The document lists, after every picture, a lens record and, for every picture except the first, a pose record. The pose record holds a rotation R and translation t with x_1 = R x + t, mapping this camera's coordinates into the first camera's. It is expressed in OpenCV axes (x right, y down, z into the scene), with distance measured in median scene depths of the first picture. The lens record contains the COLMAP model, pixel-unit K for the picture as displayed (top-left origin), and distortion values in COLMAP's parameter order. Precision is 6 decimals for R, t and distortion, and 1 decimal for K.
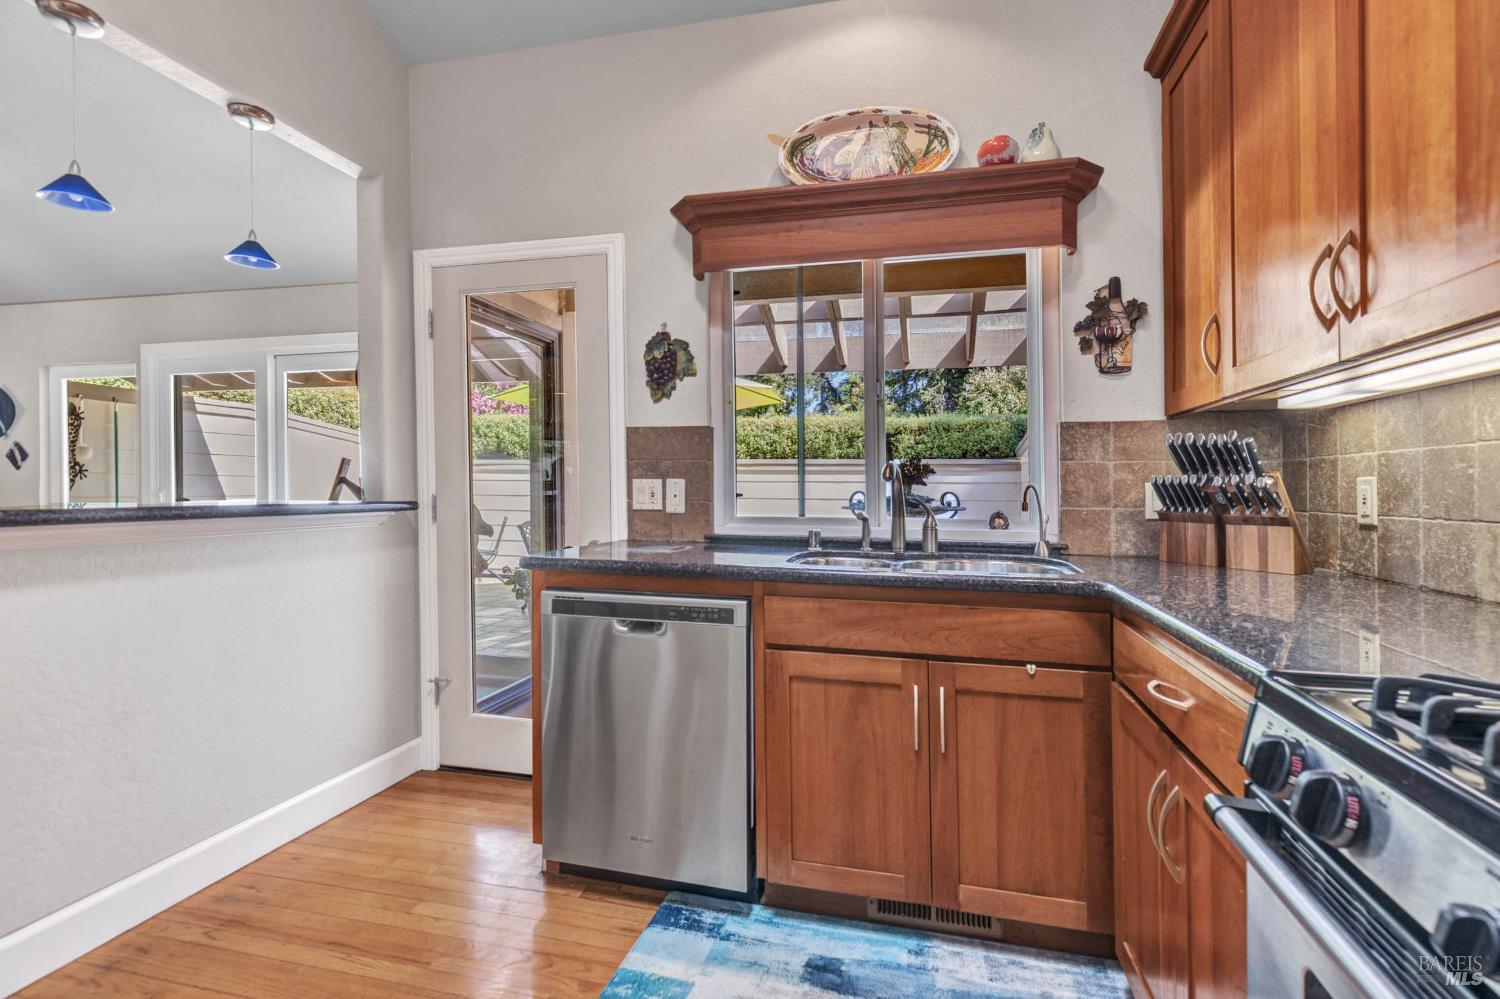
lens RADIAL K [[690.6, 0, 754.5], [0, 690.6, 510.4], [0, 0, 1]] dist [0.007745, -0.000255]
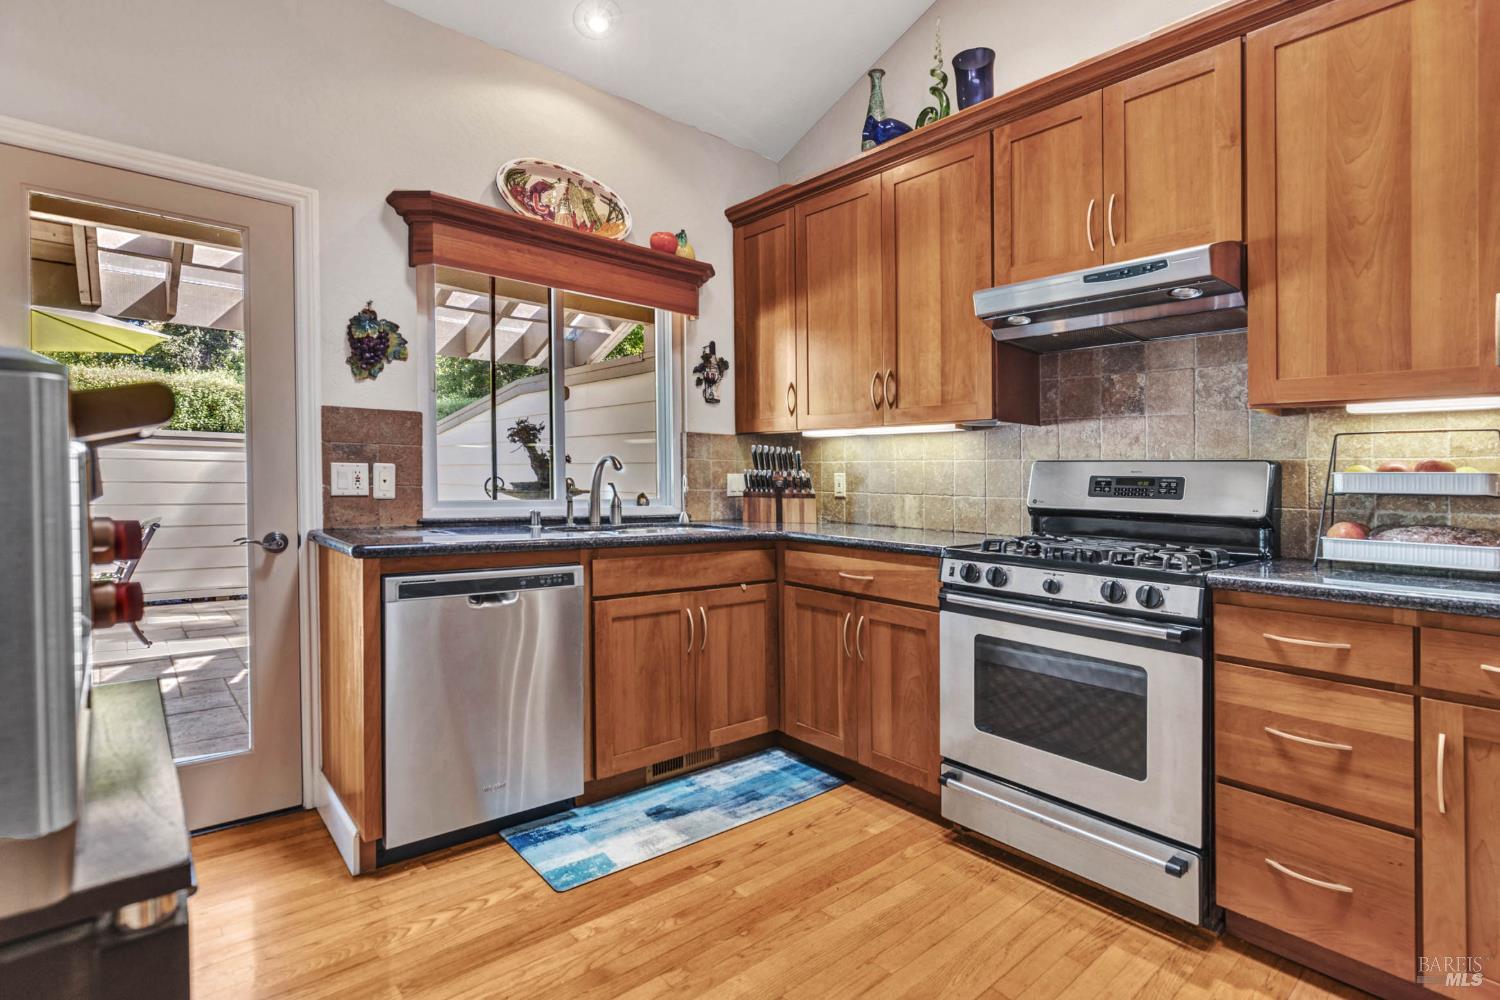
lens RADIAL K [[761.5, 0, 750.0], [0, 761.5, 500.0], [0, 0, 1]] dist [-0.001348, -0.000156]
pose [[0.569448, -0.018814, 0.821812, -0.923609], [0.011831, 0.999822, 0.014691, -0.004794], [-0.821942, 0.001356, 0.569570, -0.045925]]
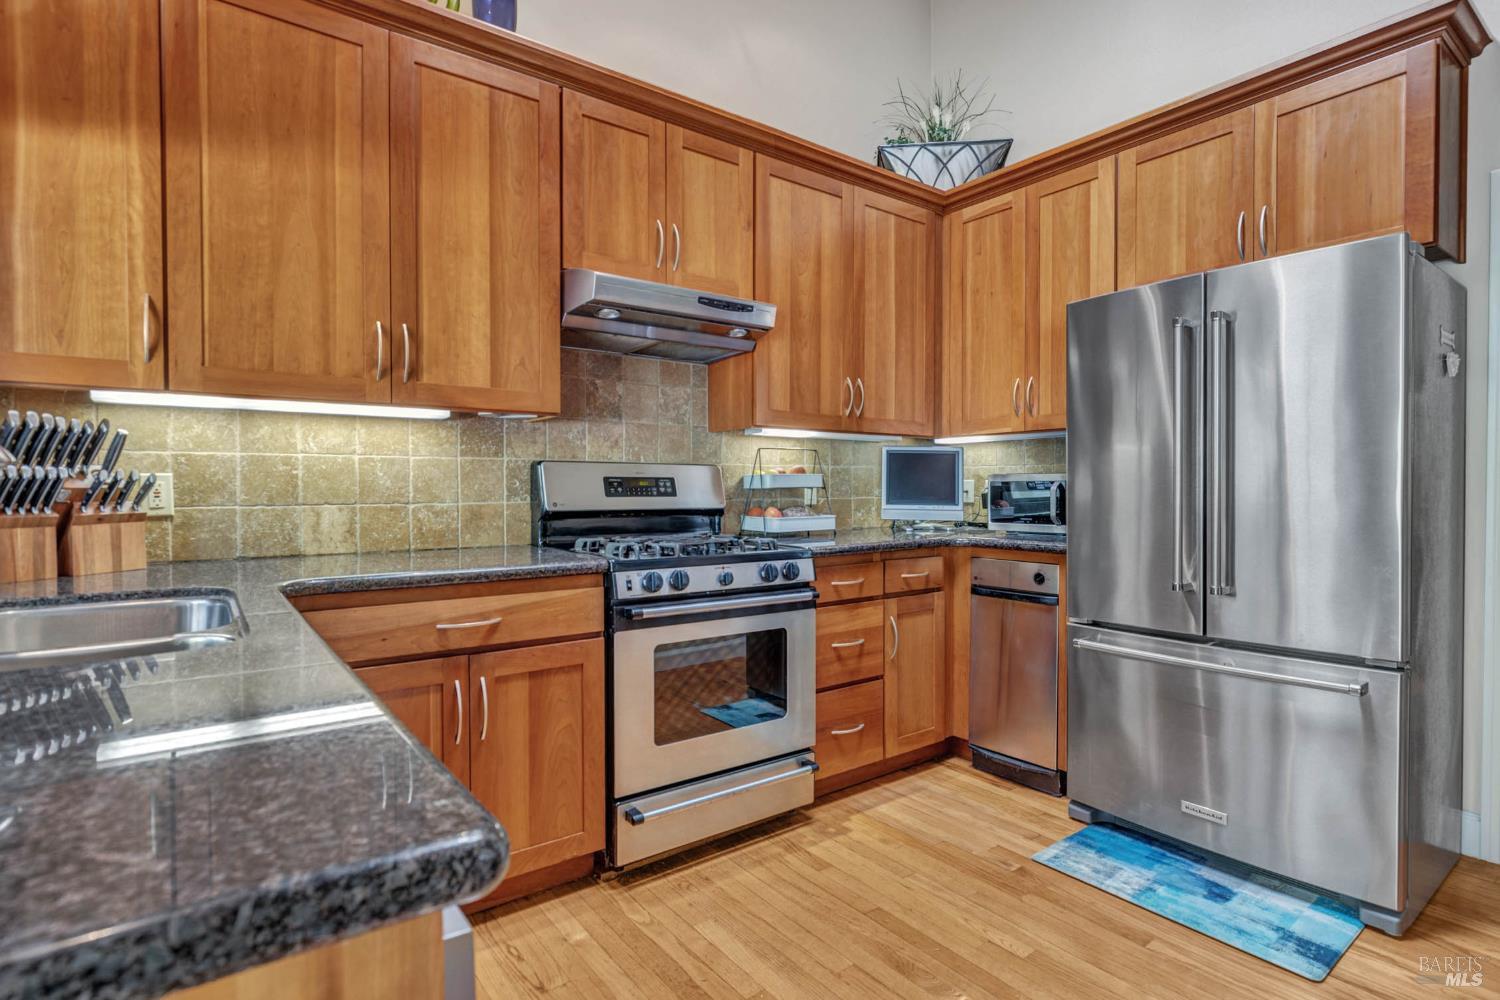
lens RADIAL K [[779.3, 0, 780.6], [0, 779.3, 492.9], [0, 0, 1]] dist [0.002159, -0.000343]
pose [[-0.807968, -0.011765, 0.589110, -0.560986], [0.014635, 0.999092, 0.040024, -0.043706], [-0.589045, 0.040960, -0.807061, 1.189452]]
